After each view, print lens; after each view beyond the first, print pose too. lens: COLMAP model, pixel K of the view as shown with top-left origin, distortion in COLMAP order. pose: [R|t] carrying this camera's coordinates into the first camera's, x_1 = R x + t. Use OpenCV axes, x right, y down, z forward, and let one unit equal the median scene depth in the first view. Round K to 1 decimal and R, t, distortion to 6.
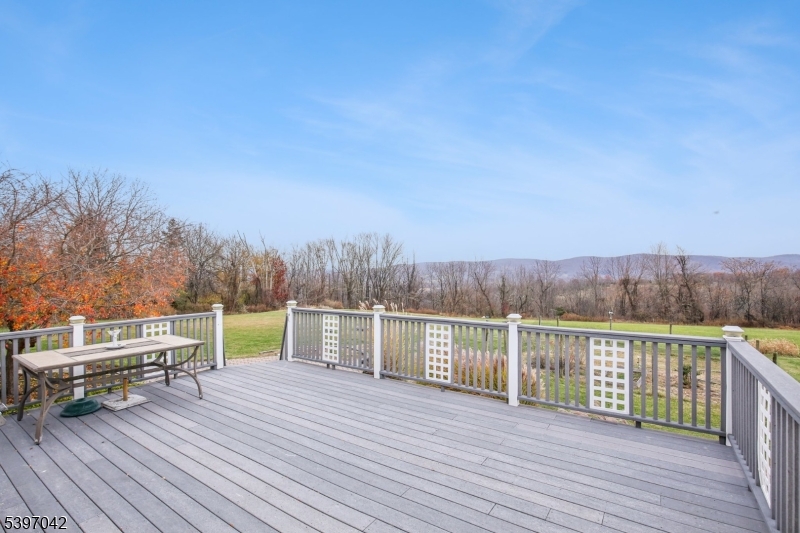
lens RADIAL K [[375.3, 0, 398.9], [0, 375.3, 267.3], [0, 0, 1]] dist [-0.016796, 0.000039]
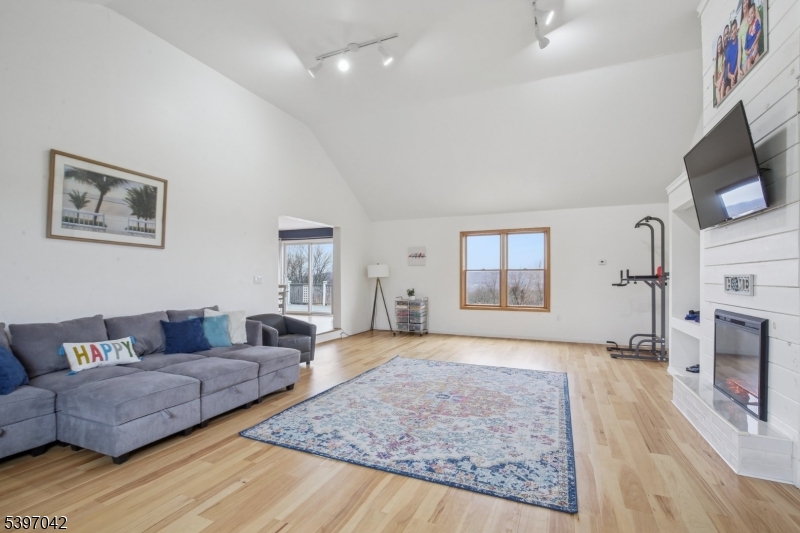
lens RADIAL K [[375.3, 0, 399.6], [0, 375.3, 271.5], [0, 0, 1]] dist [-0.016796, 0.000039]
pose [[0.982474, 0.018113, 0.185516, -0.025063], [-0.015752, 0.999775, -0.014192, 0.055017], [-0.185731, 0.011021, 0.982539, -1.808066]]
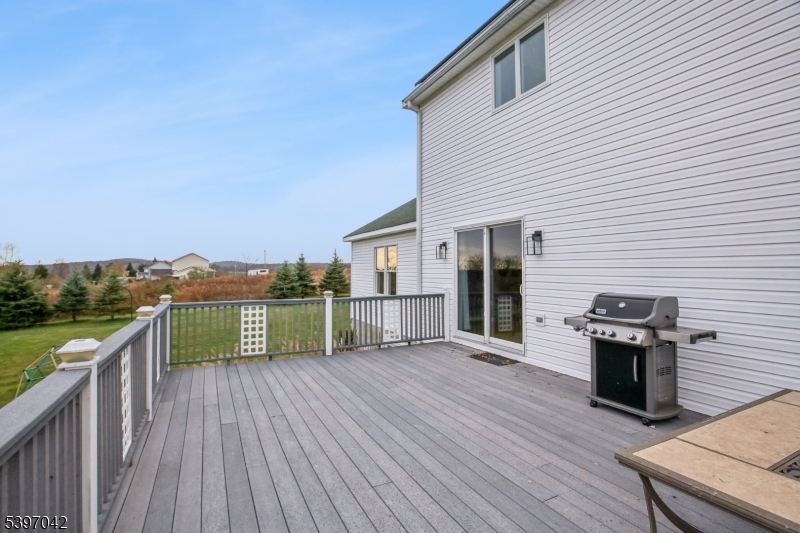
lens RADIAL K [[375.3, 0, 399.2], [0, 375.3, 264.6], [0, 0, 1]] dist [-0.016796, 0.000039]
pose [[-0.879869, 0.021680, 0.474722, -0.457511], [0.011343, 0.999632, -0.024628, 0.048472], [-0.475081, -0.016285, -0.879791, 1.194970]]
